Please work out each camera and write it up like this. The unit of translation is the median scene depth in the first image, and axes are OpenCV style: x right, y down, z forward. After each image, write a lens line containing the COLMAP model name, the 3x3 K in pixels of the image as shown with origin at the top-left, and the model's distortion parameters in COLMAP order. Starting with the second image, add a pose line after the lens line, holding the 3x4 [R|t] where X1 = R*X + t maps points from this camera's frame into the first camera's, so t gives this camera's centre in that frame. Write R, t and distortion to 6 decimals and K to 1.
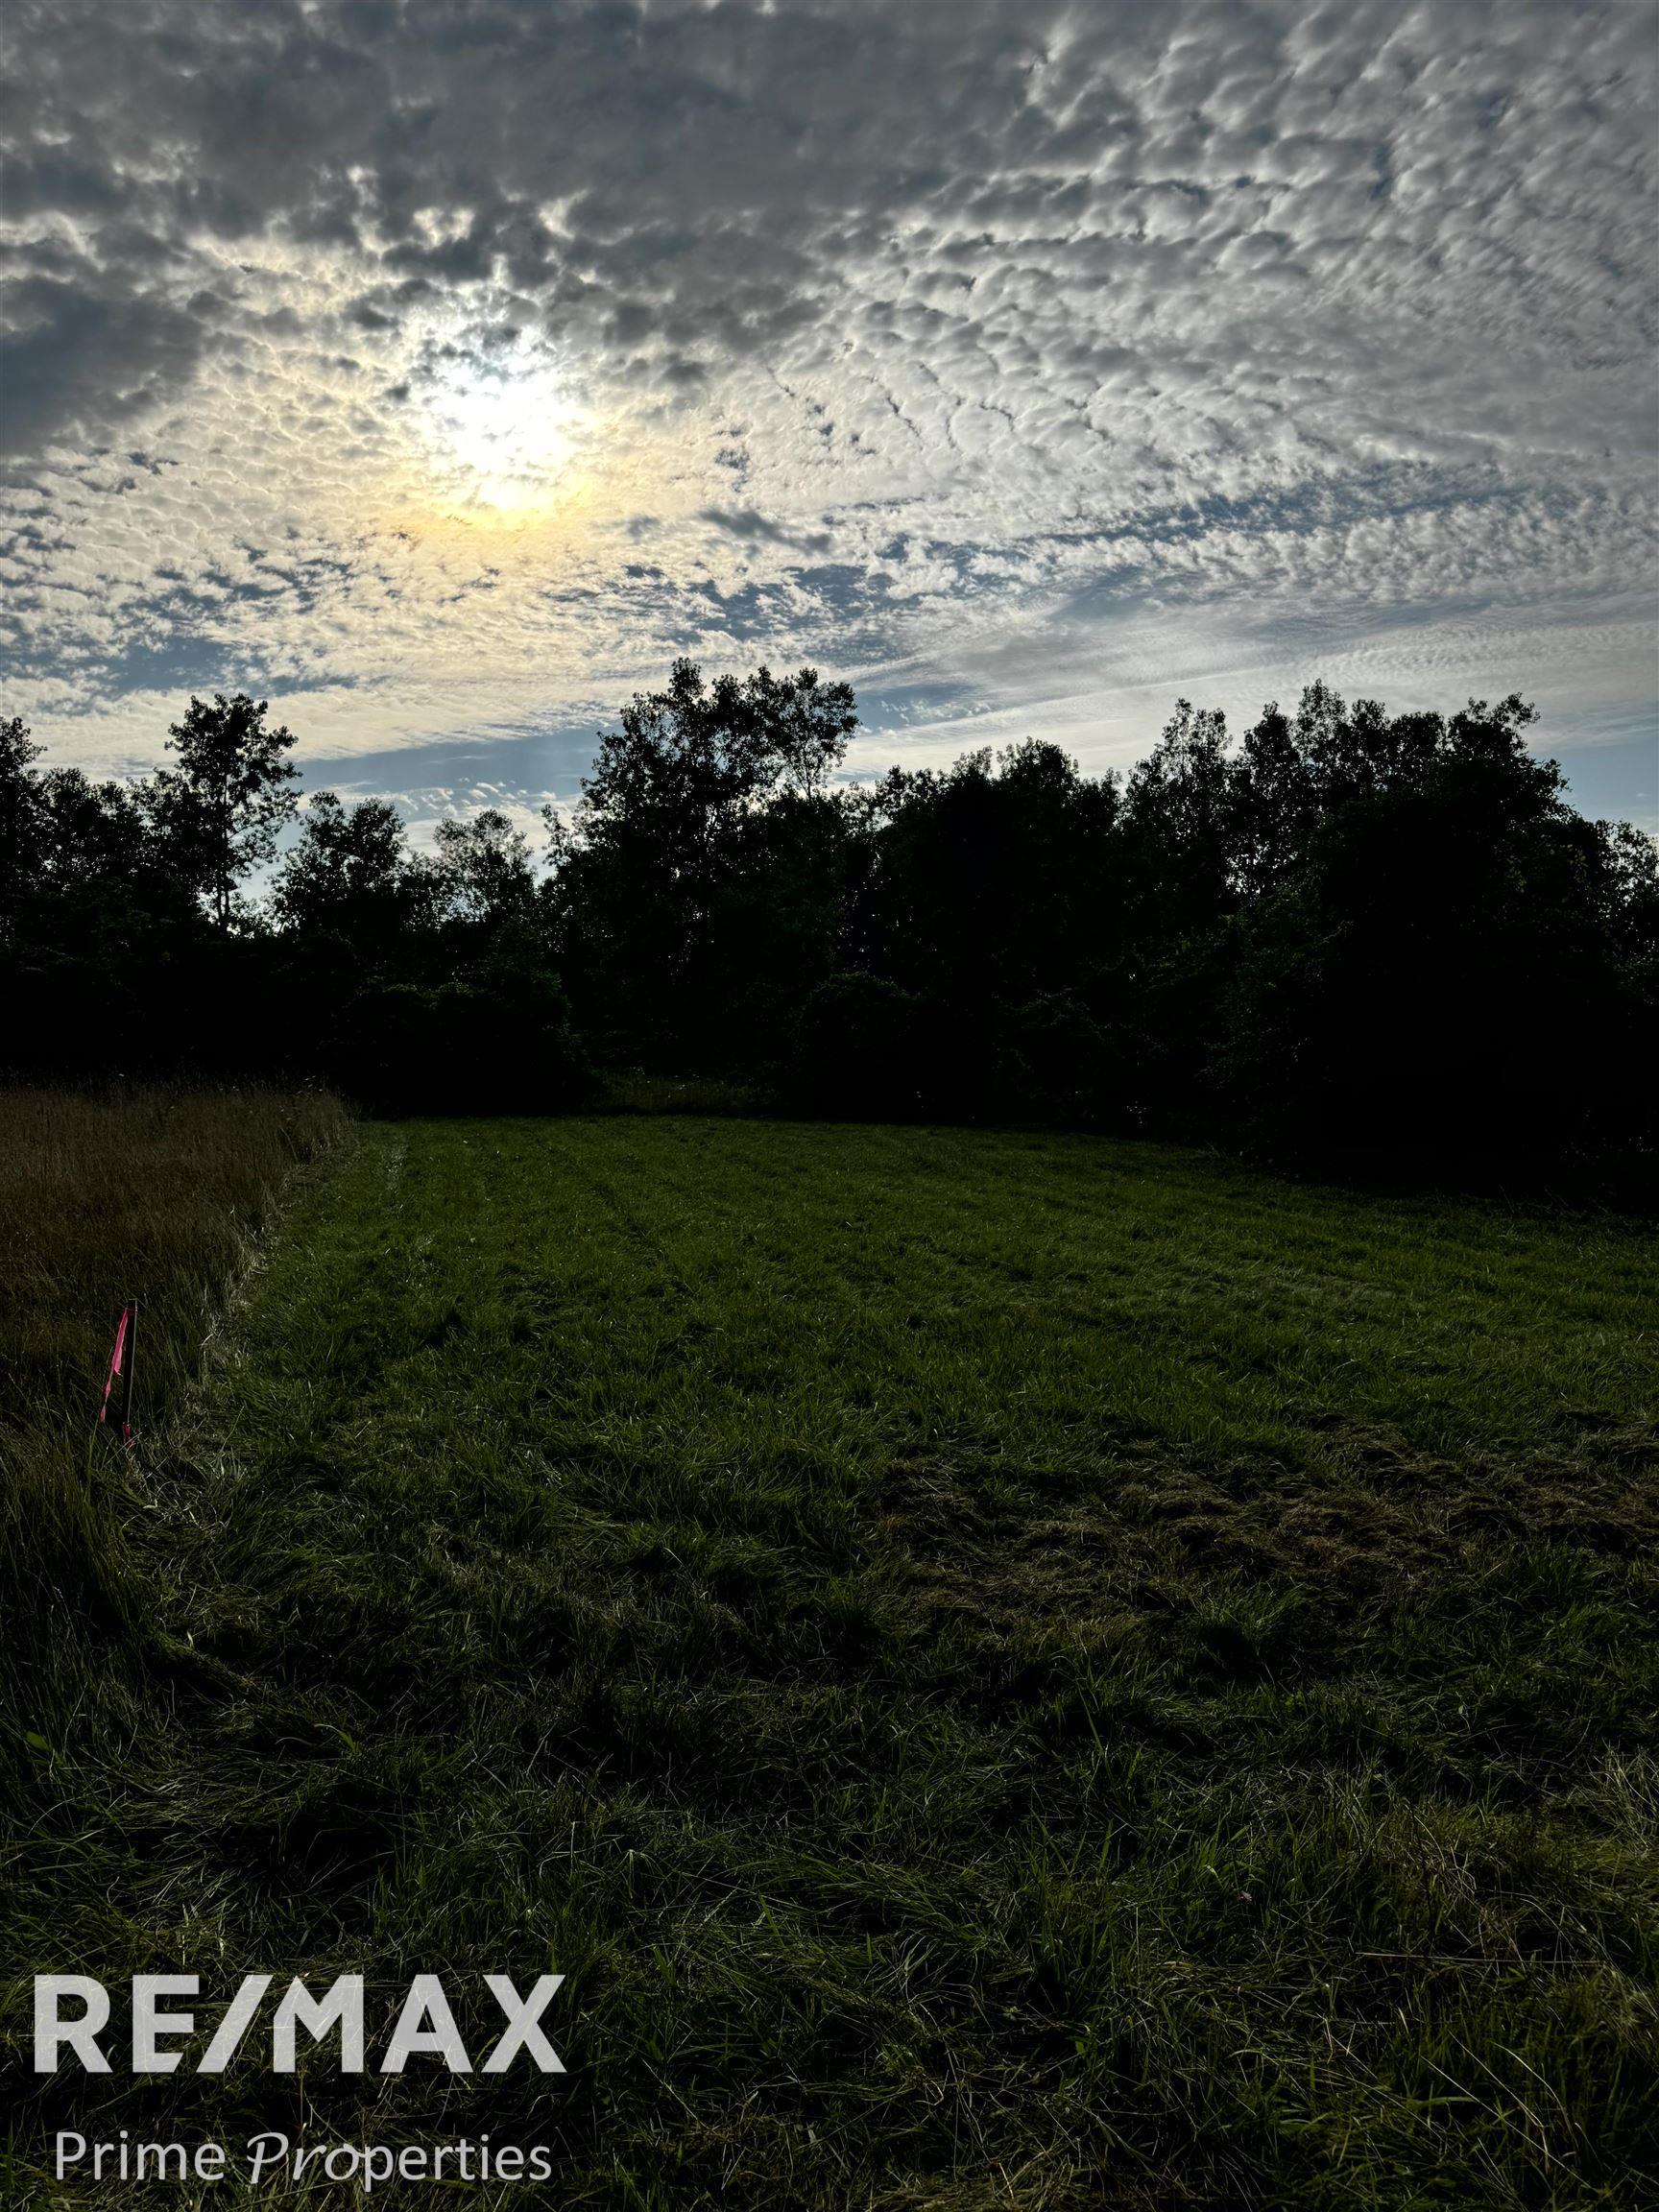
lens RADIAL K [[1541.4, 0, 829.5], [0, 1541.4, 1106.0], [0, 0, 1]] dist [0.169496, -0.332952]
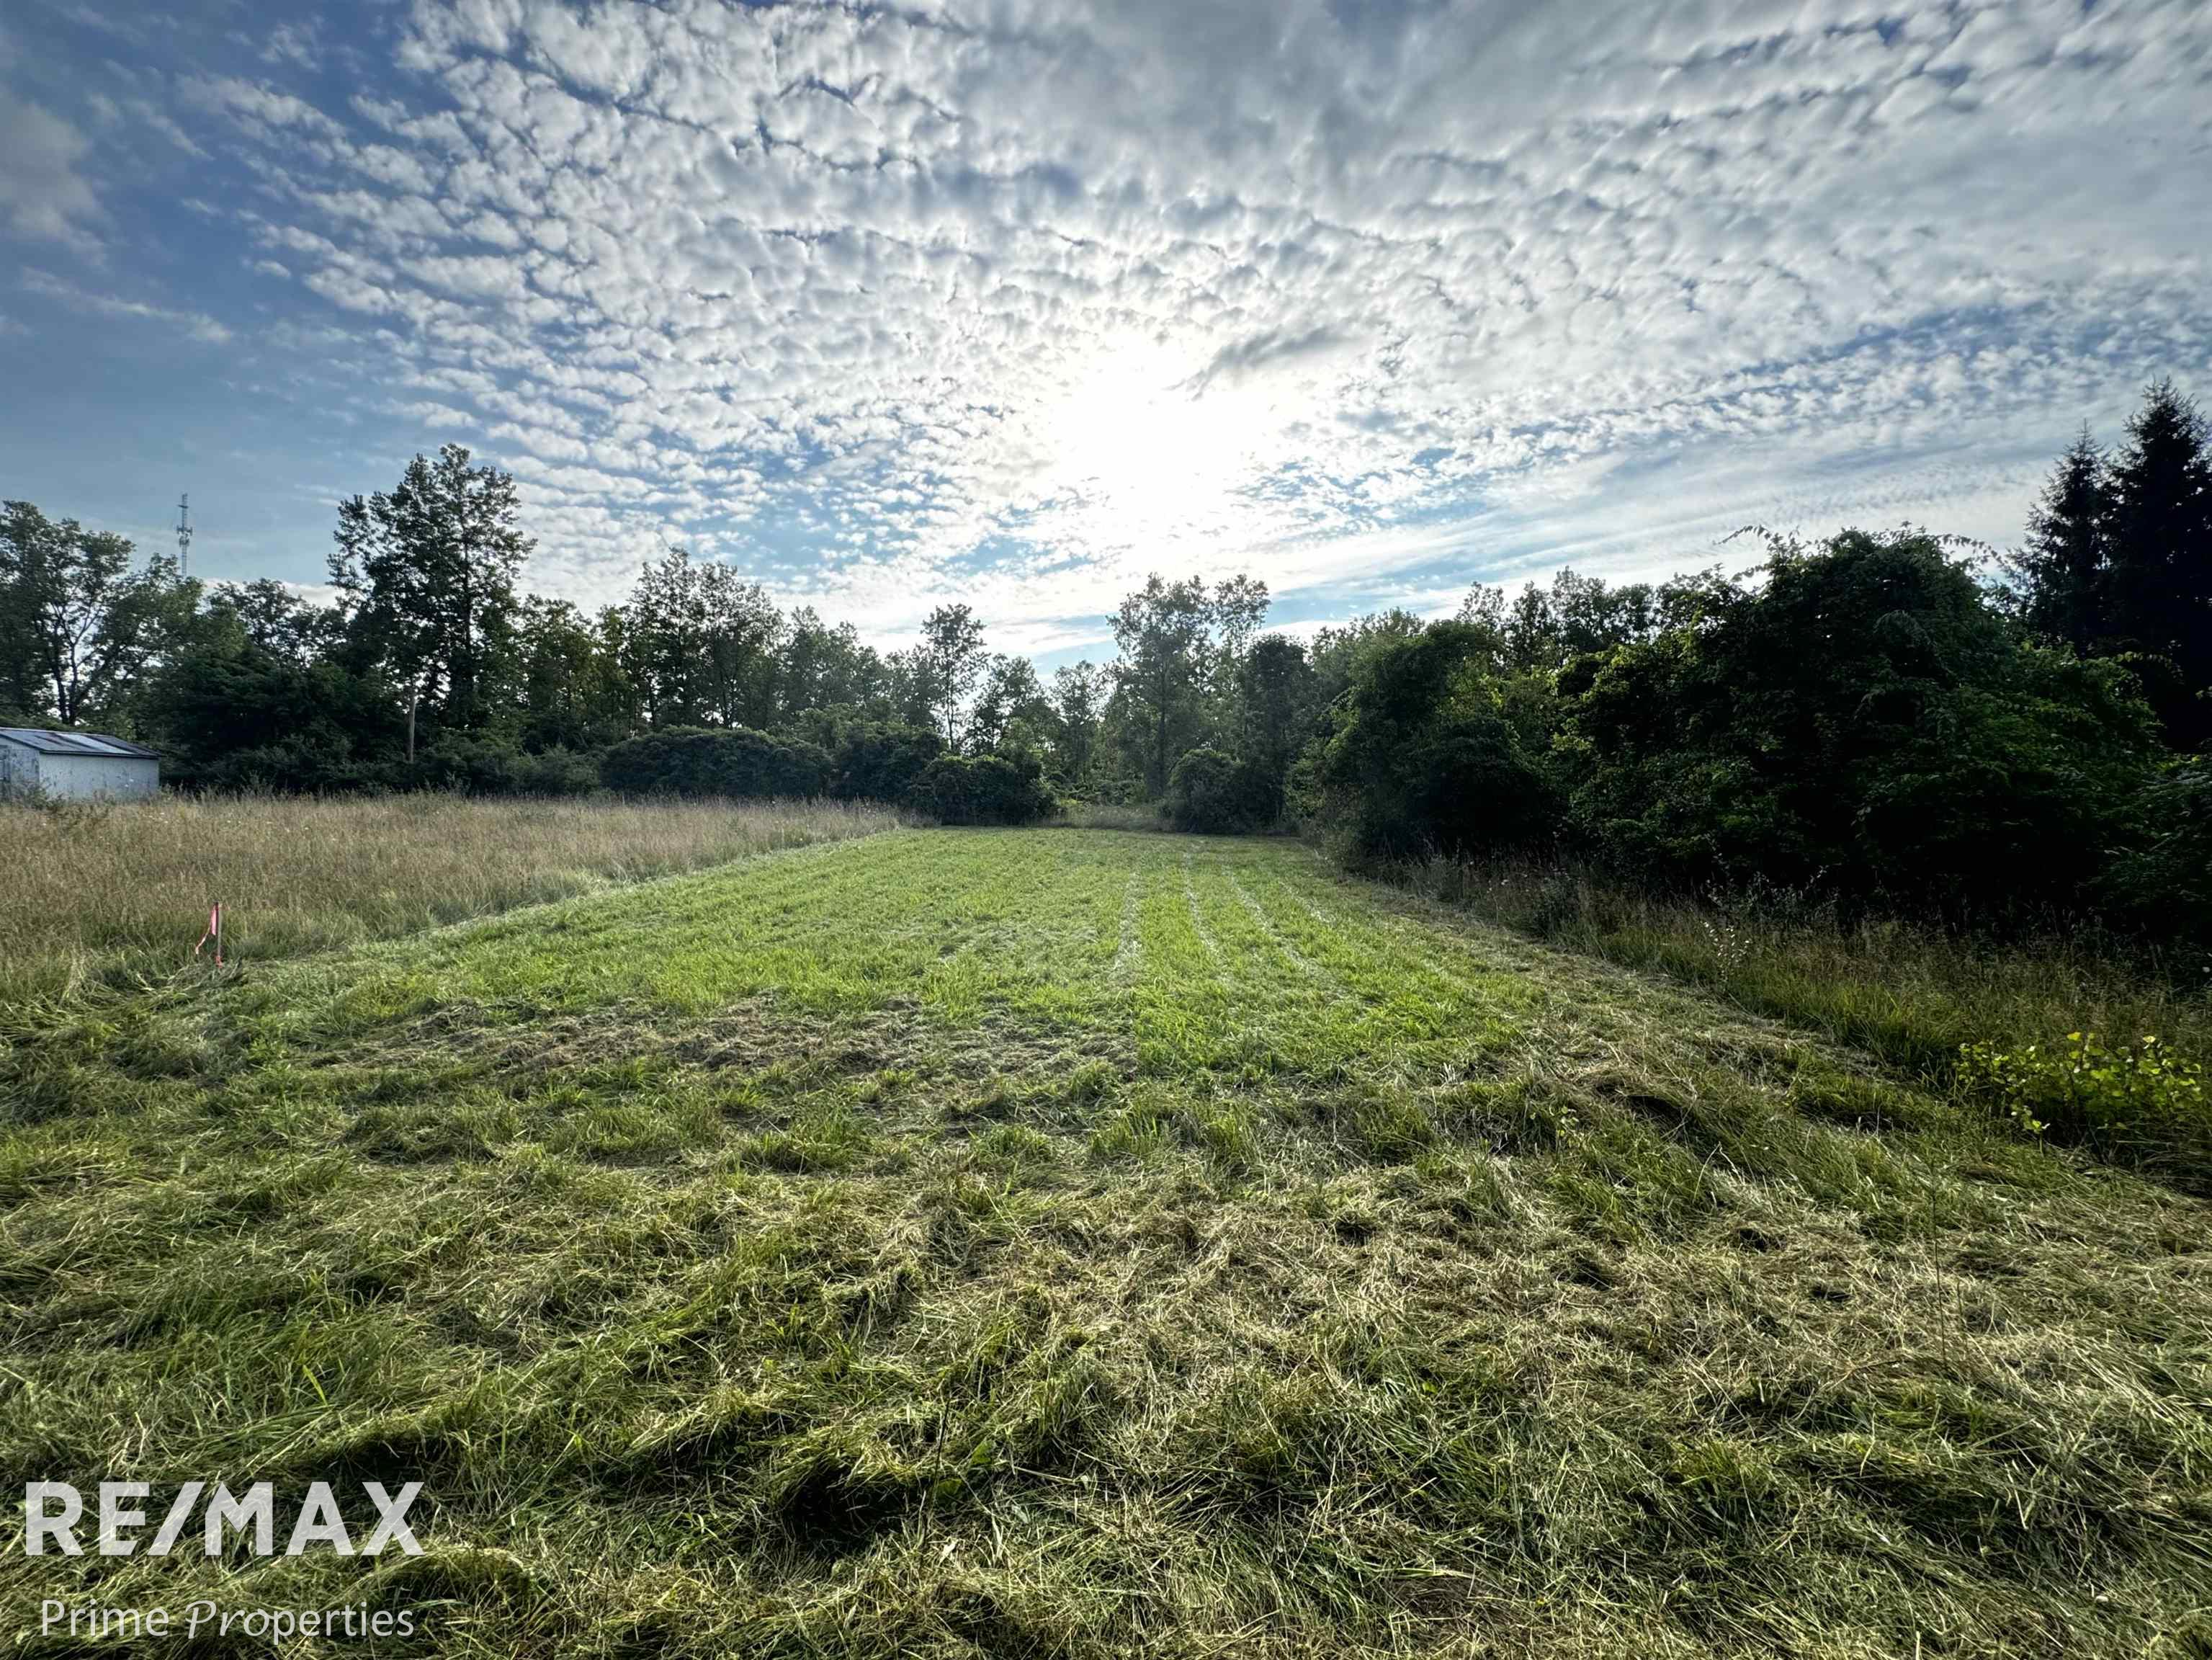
lens RADIAL K [[880.9, 0, 1111.0], [0, 880.9, 835.2], [0, 0, 1]] dist [-0.002595, -0.000508]
pose [[0.966581, 0.024989, -0.255139, 0.120121], [-0.021698, 0.999641, 0.015704, -0.001286], [0.255440, -0.009643, 0.966777, 0.012298]]
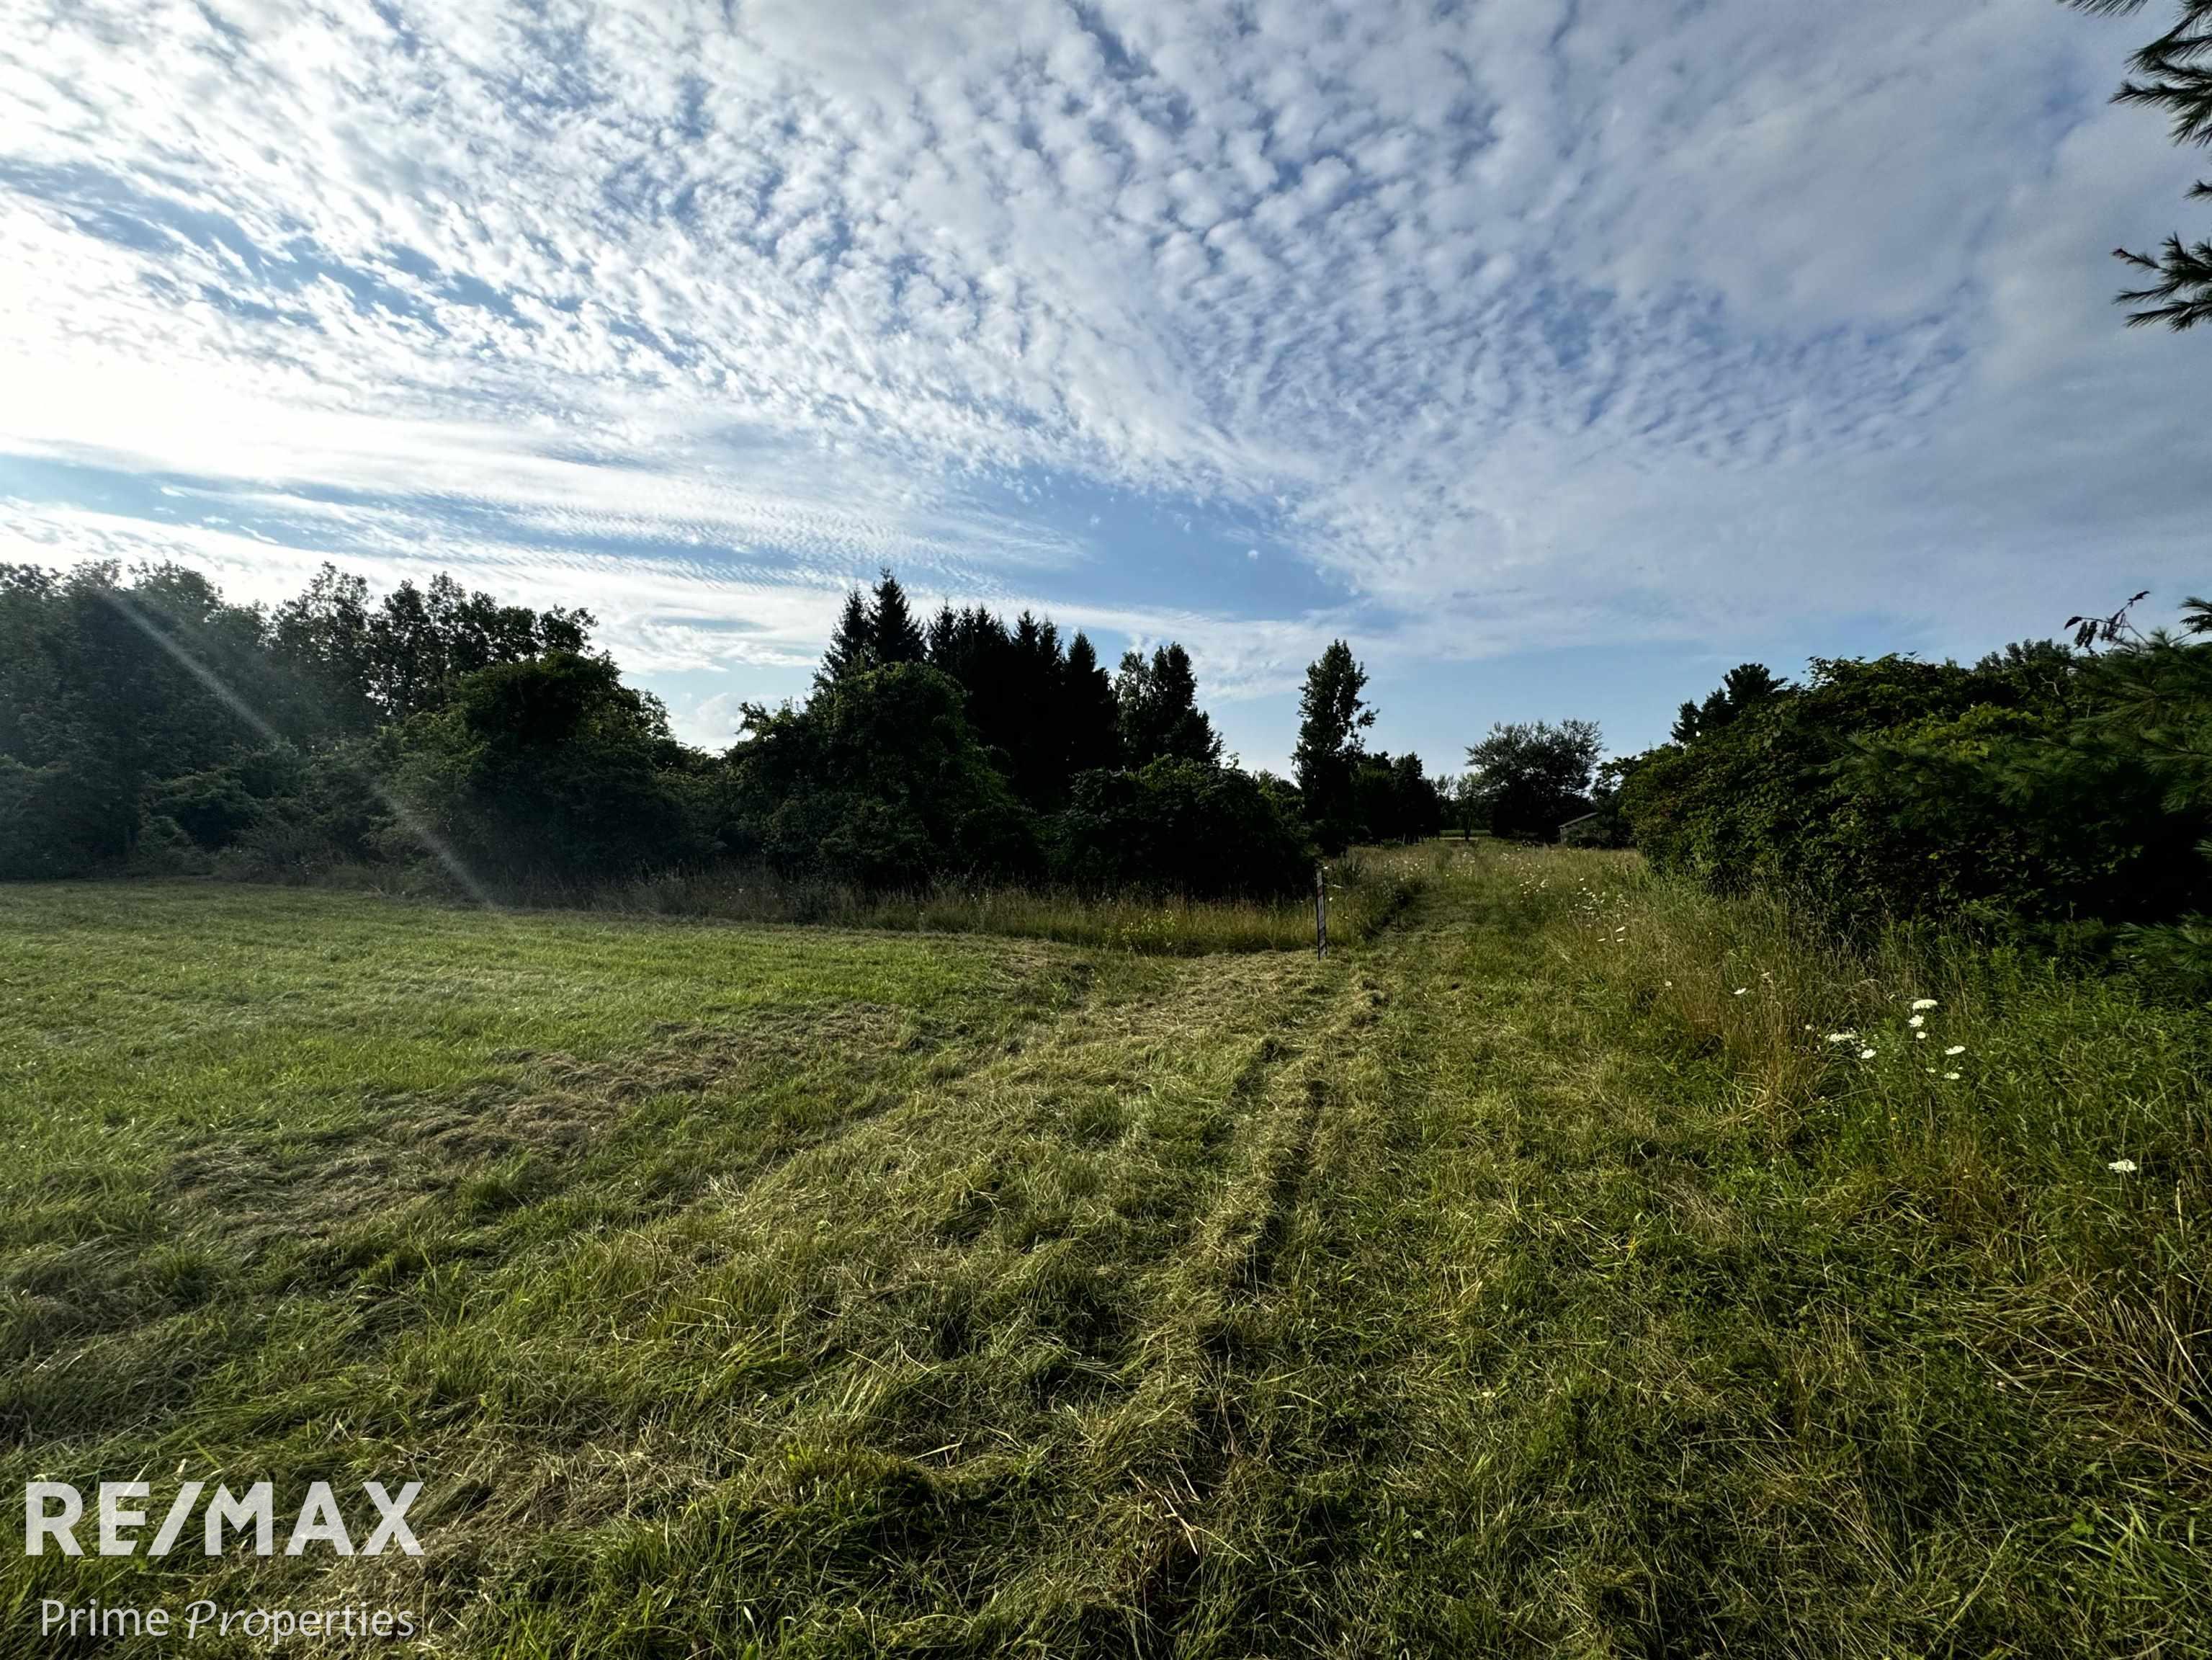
lens RADIAL K [[880.9, 0, 1111.0], [0, 880.9, 835.2], [0, 0, 1]] dist [-0.002595, -0.000508]
pose [[0.581496, -0.007451, 0.813515, -0.004917], [0.020769, 0.999768, -0.005689, -0.001227], [-0.813284, 0.020204, 0.581516, -0.004703]]
